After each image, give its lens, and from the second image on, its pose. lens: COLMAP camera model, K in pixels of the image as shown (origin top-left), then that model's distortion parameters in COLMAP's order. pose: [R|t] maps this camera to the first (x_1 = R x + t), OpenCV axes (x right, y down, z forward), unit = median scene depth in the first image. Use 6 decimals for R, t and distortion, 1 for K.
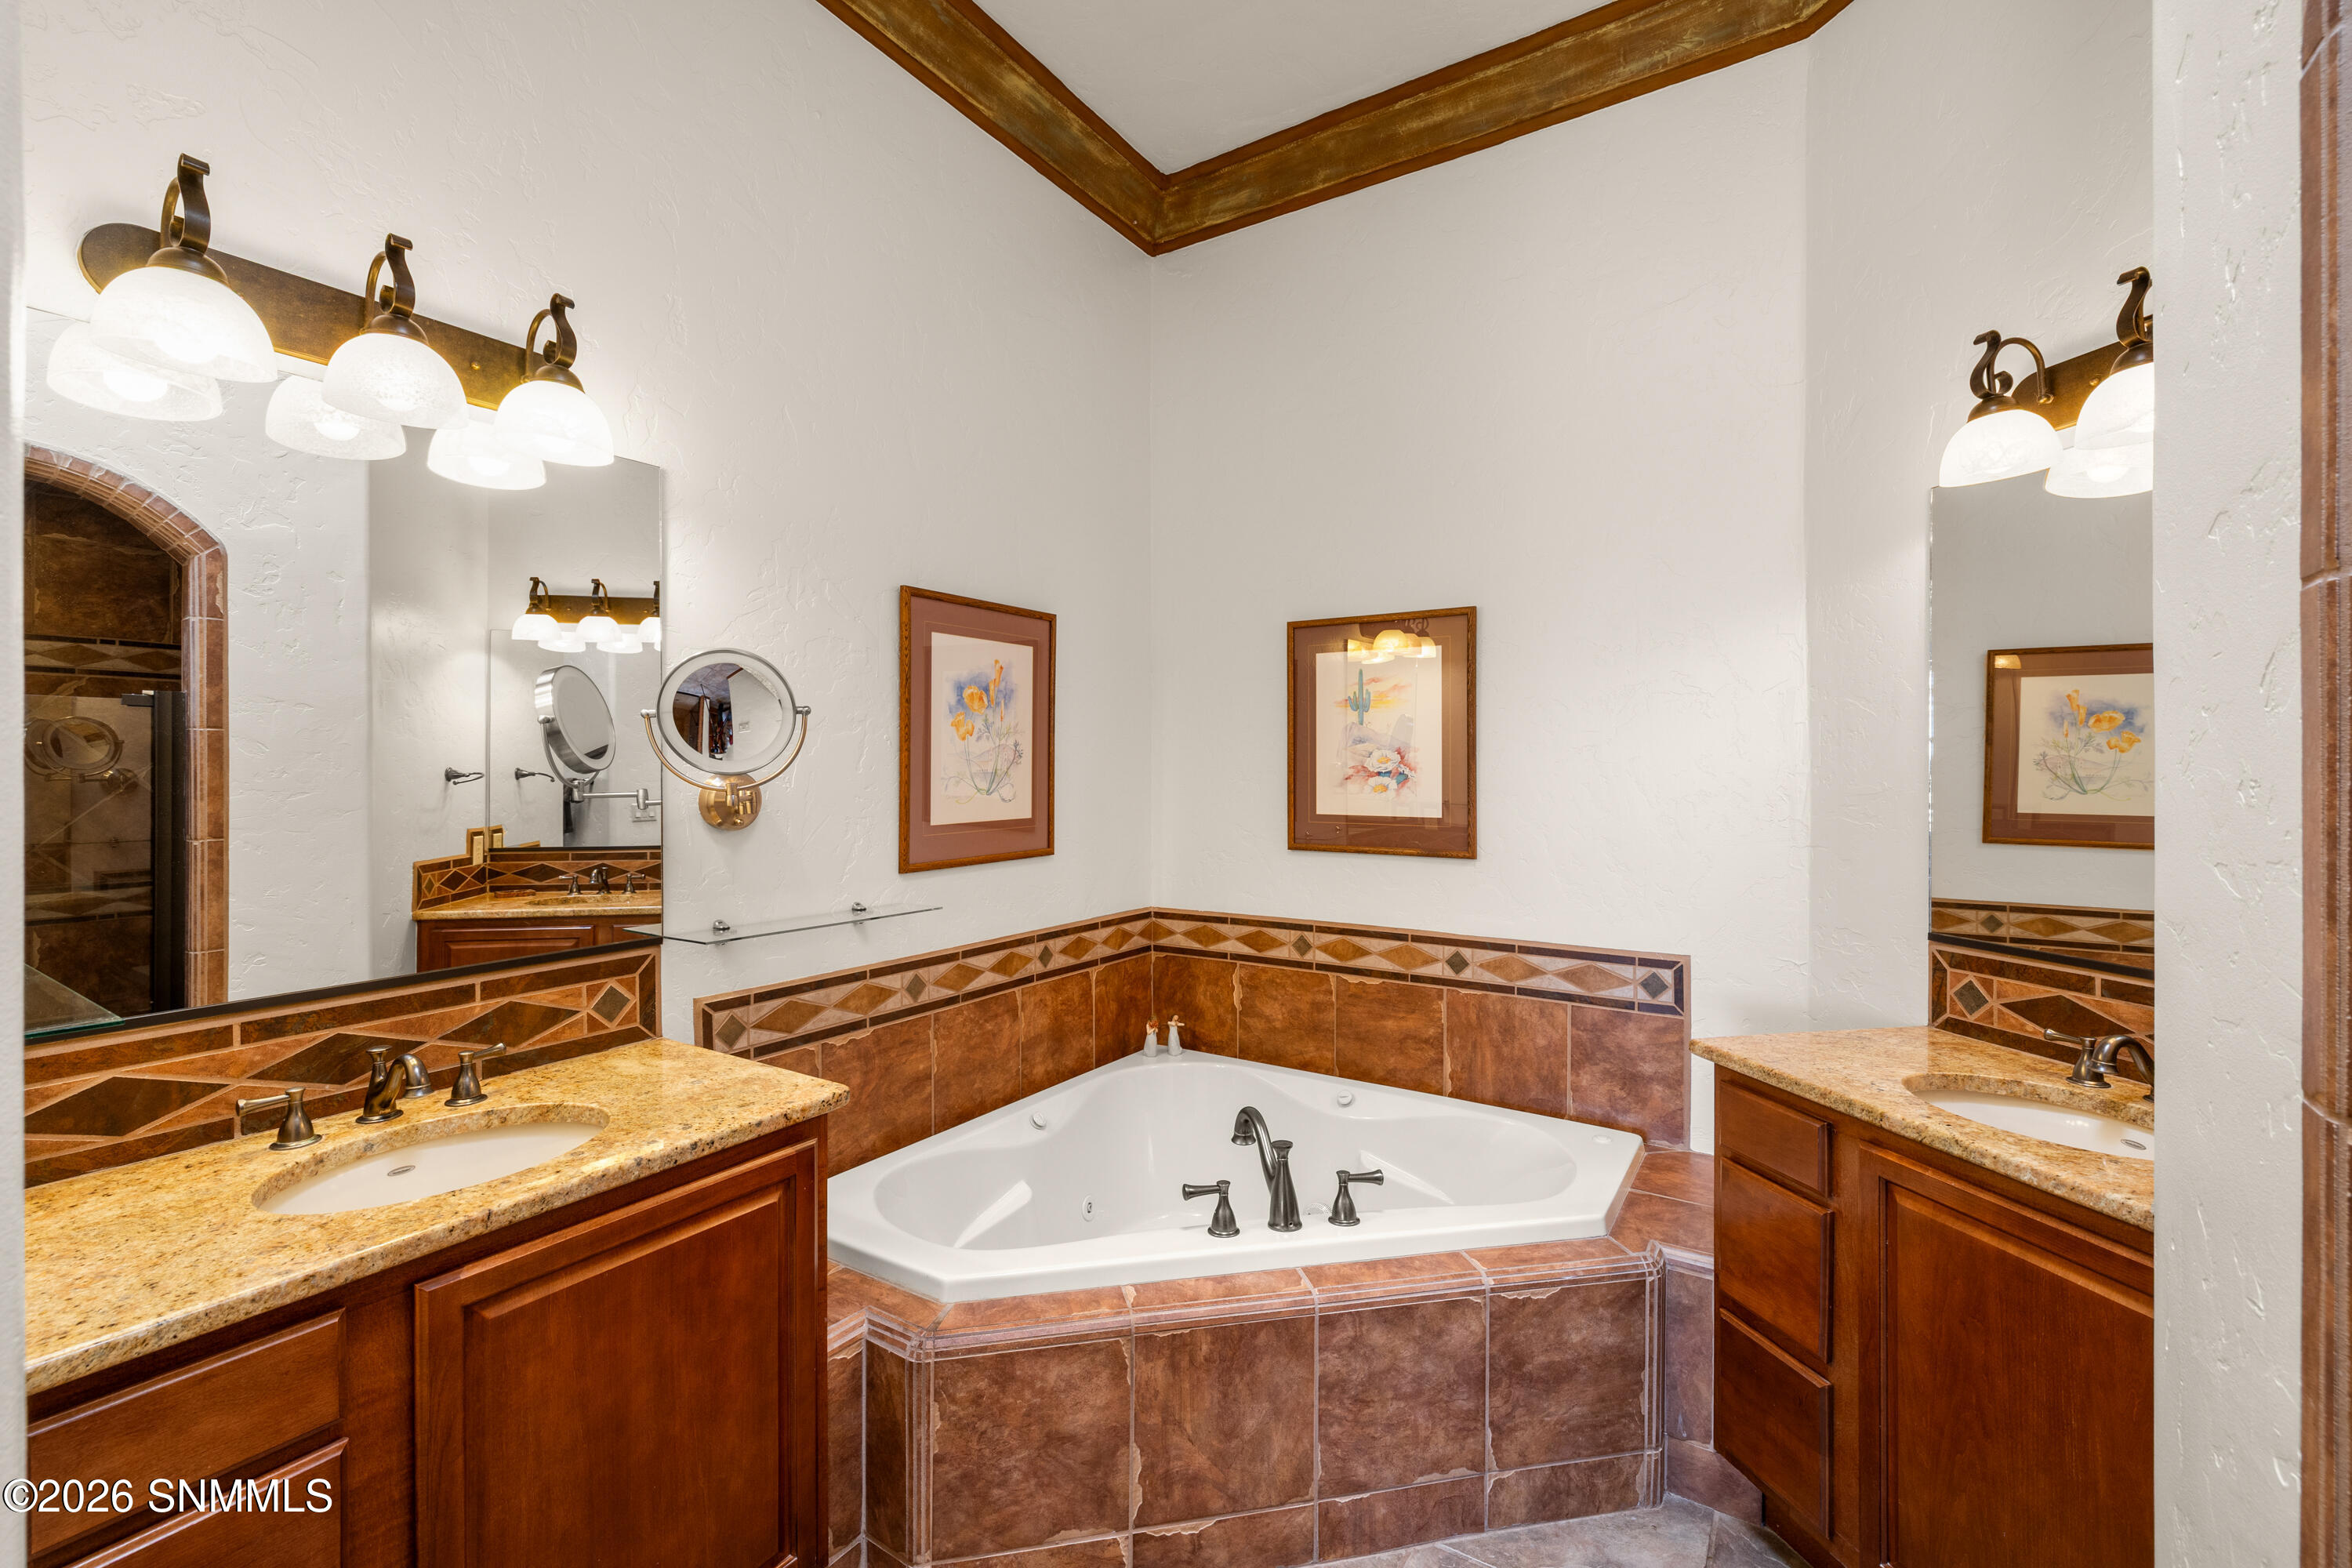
lens RADIAL K [[987.7, 0, 1180.2], [0, 987.7, 785.1], [0, 0, 1]] dist [0.003217, -0.000286]
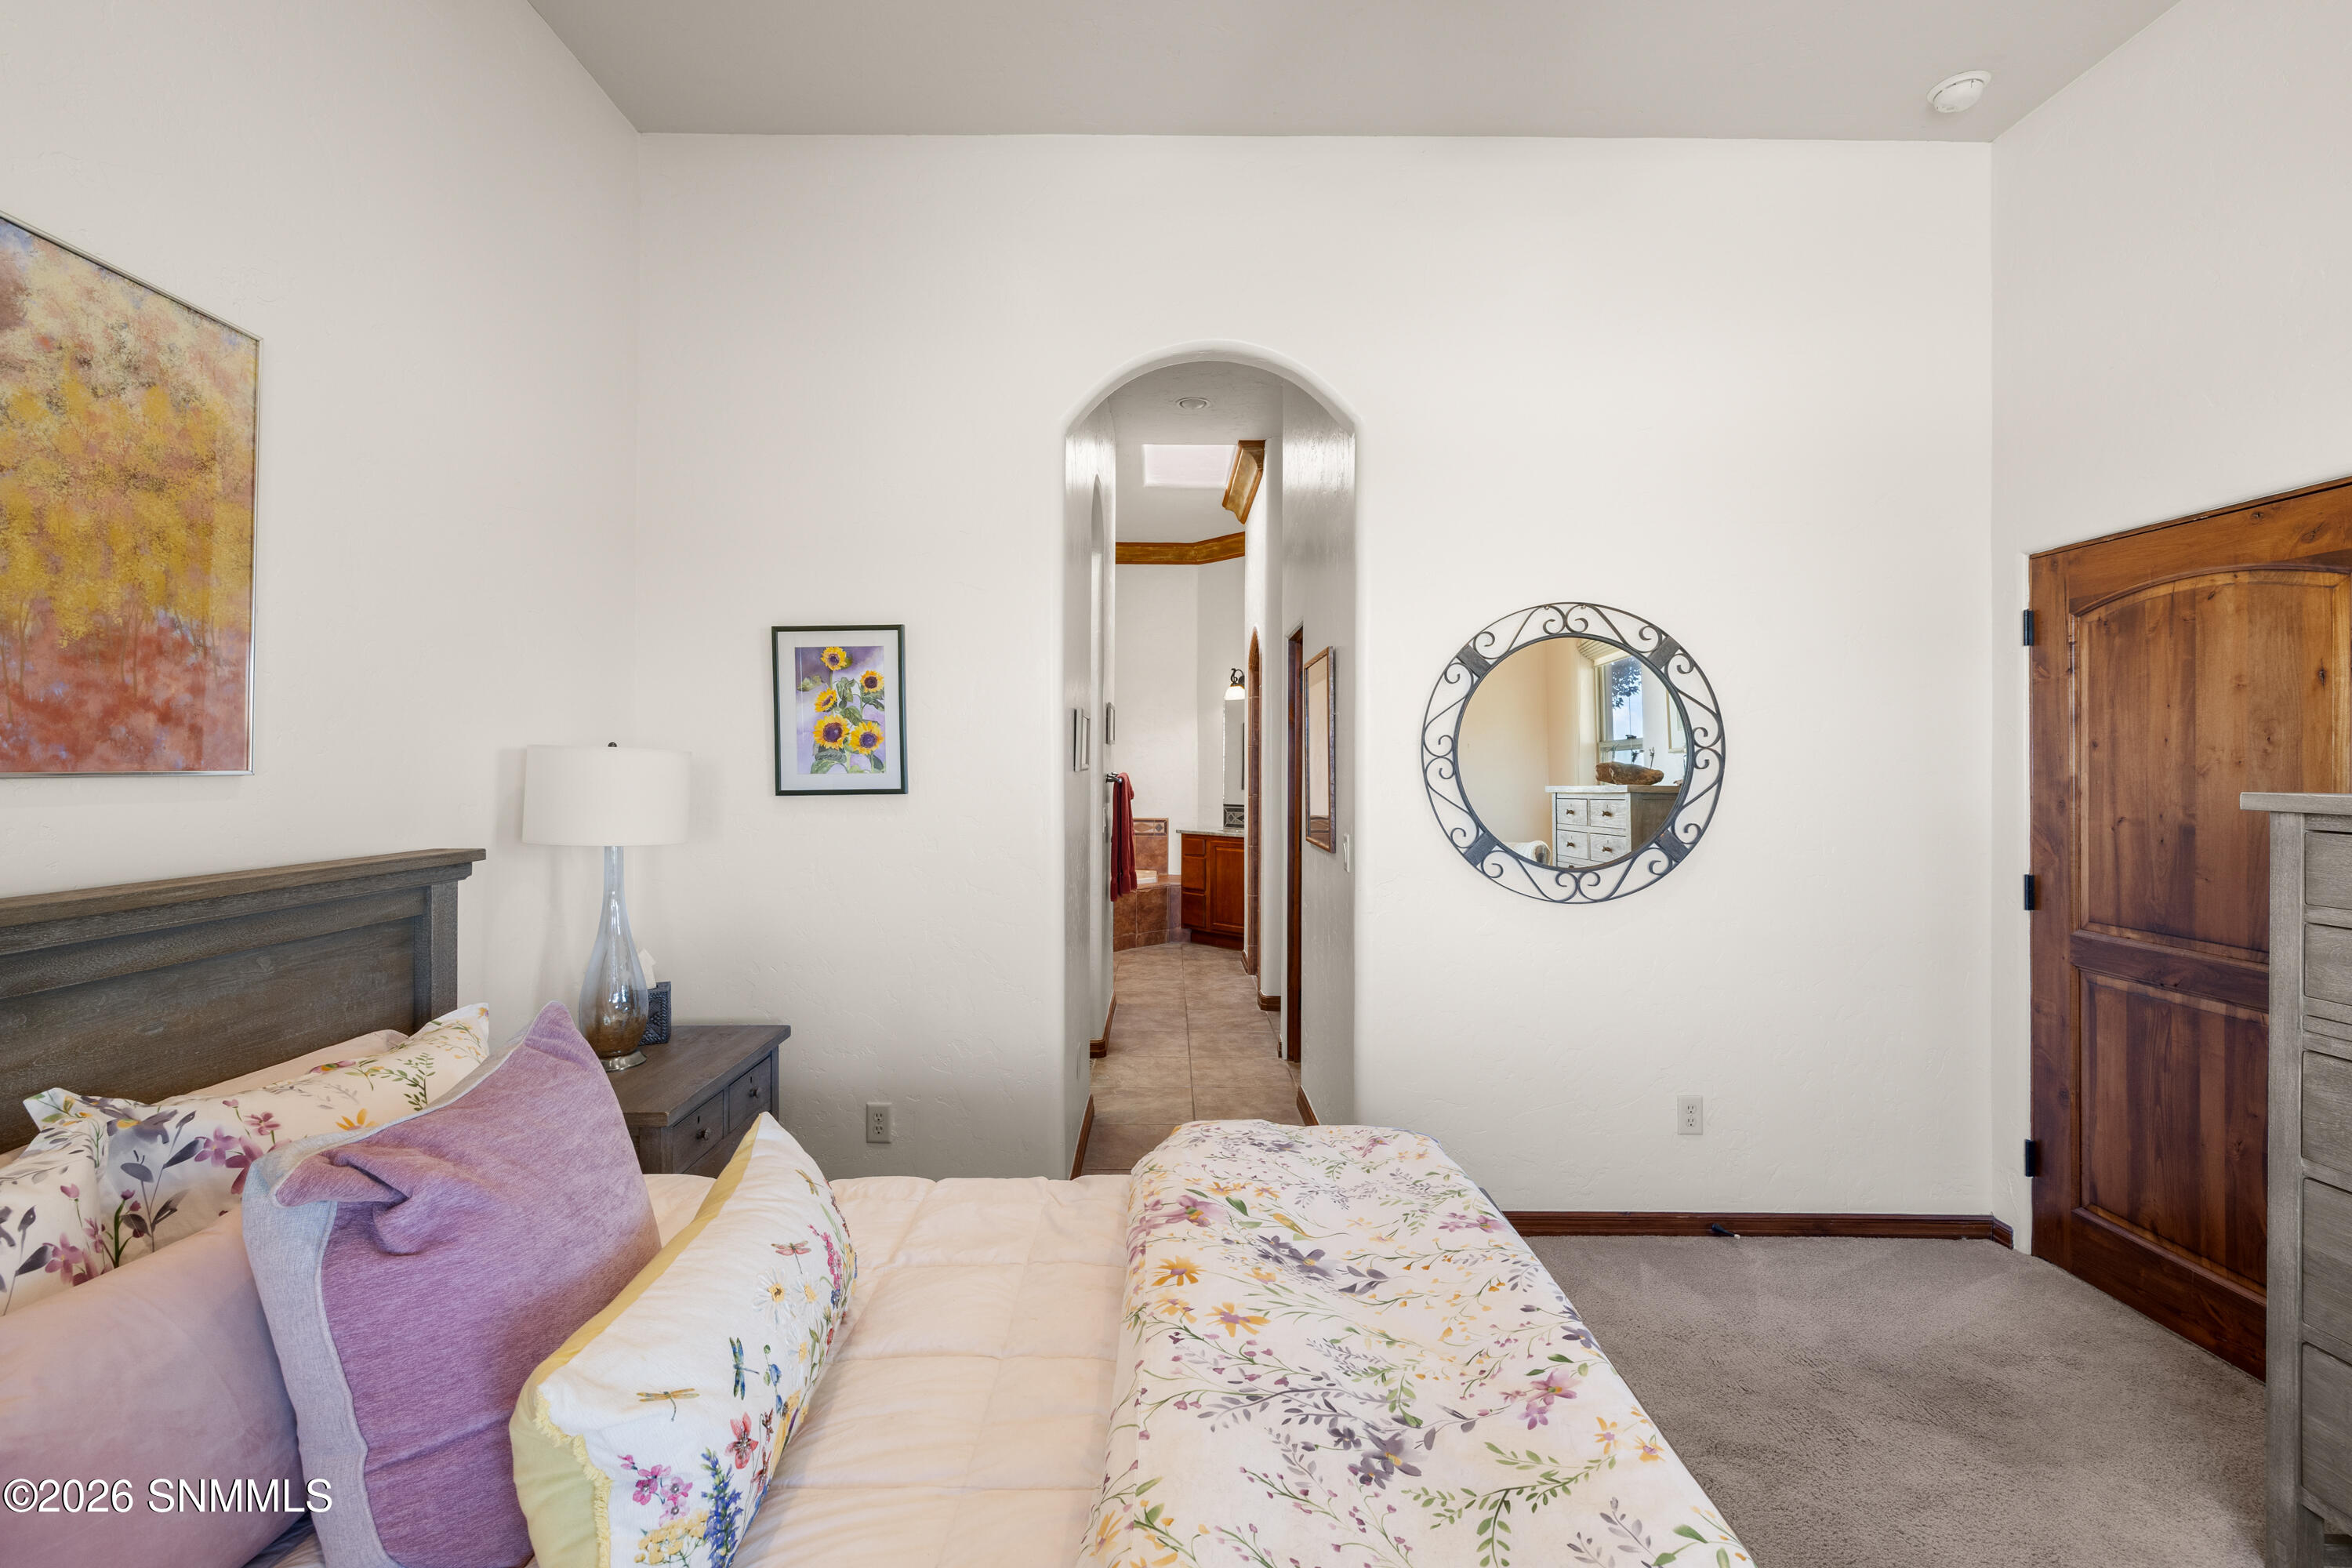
lens RADIAL K [[987.7, 0, 1164.0], [0, 987.7, 776.2], [0, 0, 1]] dist [0.003217, -0.000286]
pose [[0.842331, -0.000443, 0.538961, -1.717539], [-0.004571, 0.999958, 0.007965, 0.000970], [-0.538942, -0.009173, 0.842293, -2.397207]]
